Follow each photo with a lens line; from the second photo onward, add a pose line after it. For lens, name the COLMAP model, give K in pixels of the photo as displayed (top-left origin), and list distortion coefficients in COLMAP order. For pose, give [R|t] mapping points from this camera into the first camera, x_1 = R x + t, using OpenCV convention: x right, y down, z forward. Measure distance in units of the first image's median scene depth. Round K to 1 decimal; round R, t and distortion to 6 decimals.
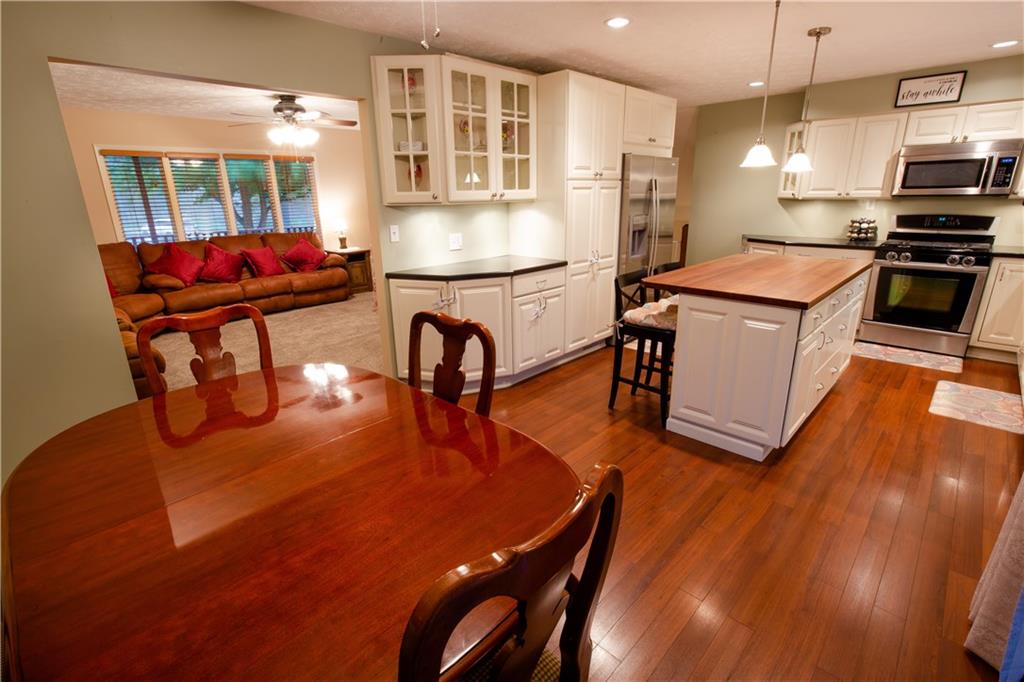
lens RADIAL K [[466.3, 0, 502.3], [0, 466.3, 337.8], [0, 0, 1]] dist [-0.007206, 0.000700]
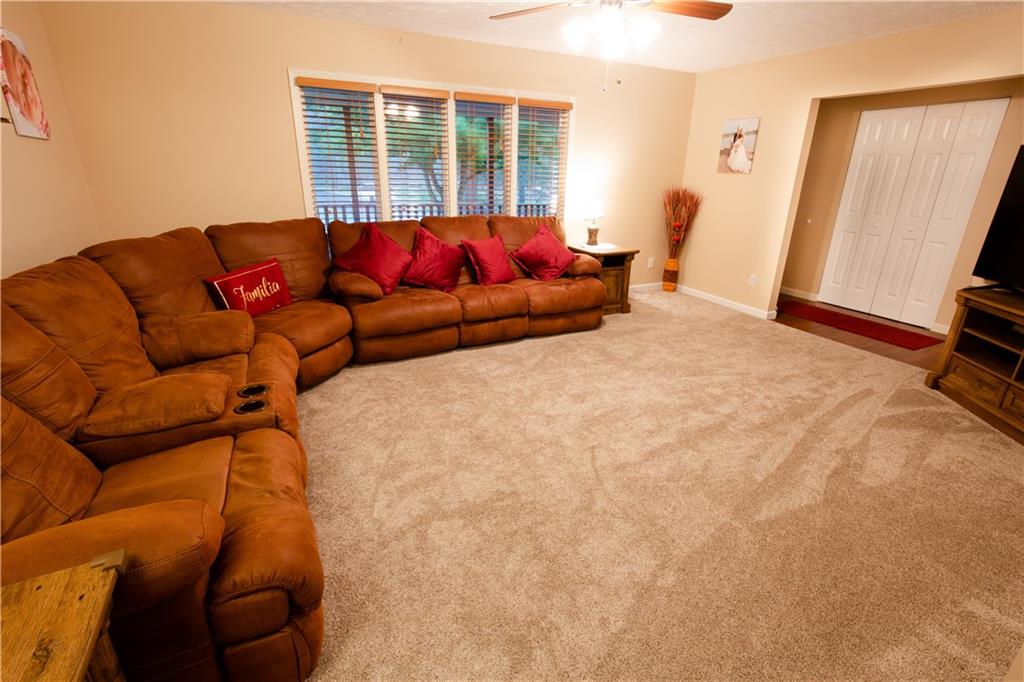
lens RADIAL K [[466.3, 0, 520.7], [0, 466.3, 342.7], [0, 0, 1]] dist [-0.007206, 0.000700]
pose [[0.949261, 0.147995, -0.277489, -0.278479], [-0.133181, 0.988501, 0.071609, -0.103873], [0.284896, -0.031019, 0.958056, 0.385541]]
